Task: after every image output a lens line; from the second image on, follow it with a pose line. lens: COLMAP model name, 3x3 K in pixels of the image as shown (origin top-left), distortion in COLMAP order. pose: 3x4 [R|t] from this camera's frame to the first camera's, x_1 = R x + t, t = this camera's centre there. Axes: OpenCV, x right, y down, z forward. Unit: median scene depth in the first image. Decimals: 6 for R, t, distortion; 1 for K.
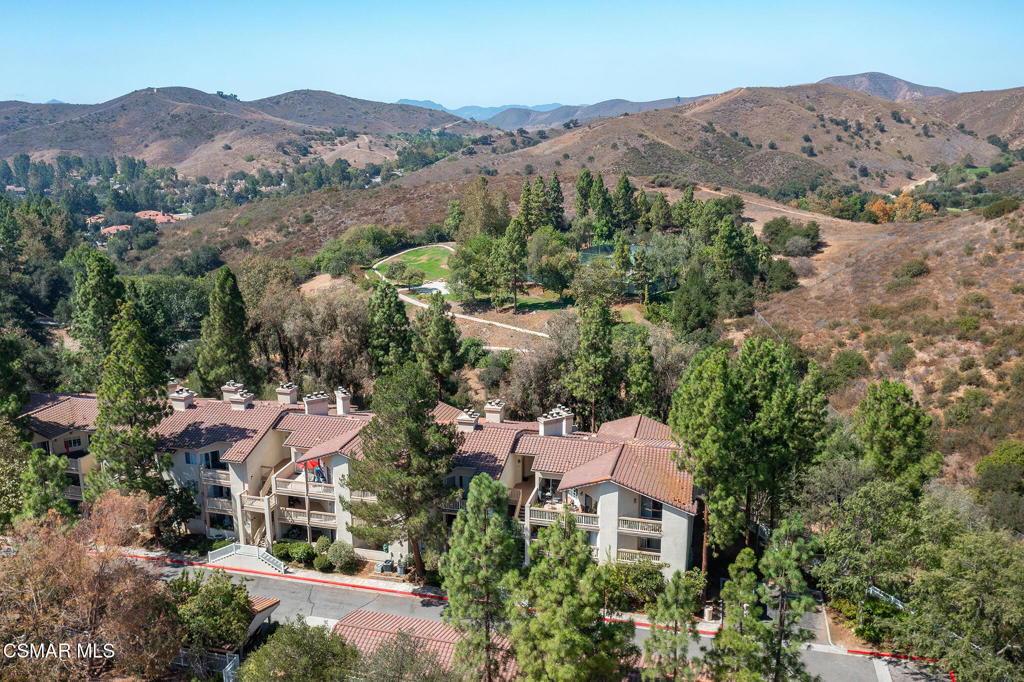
lens RADIAL K [[794.8, 0, 512.0], [0, 794.8, 341.0], [0, 0, 1]] dist [-0.033077, 0.006312]
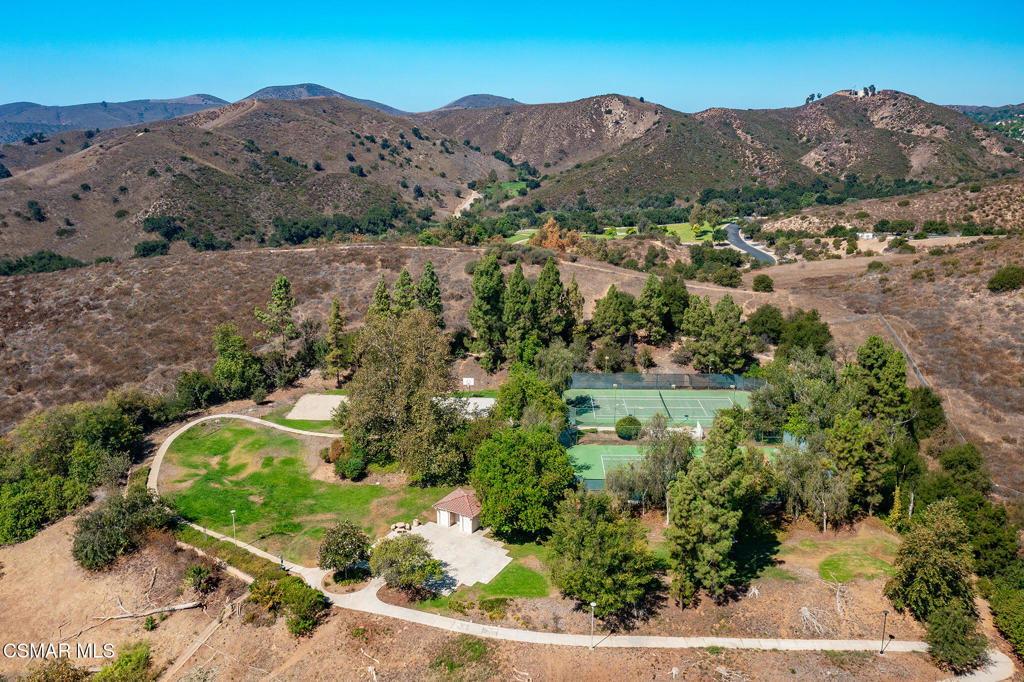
lens RADIAL K [[794.8, 0, 512.0], [0, 794.8, 341.0], [0, 0, 1]] dist [-0.033077, 0.006312]
pose [[0.771954, -0.147097, 0.618425, -0.091725], [0.151724, 0.987377, 0.045465, -0.057526], [-0.617306, 0.058732, 0.784528, 0.165356]]
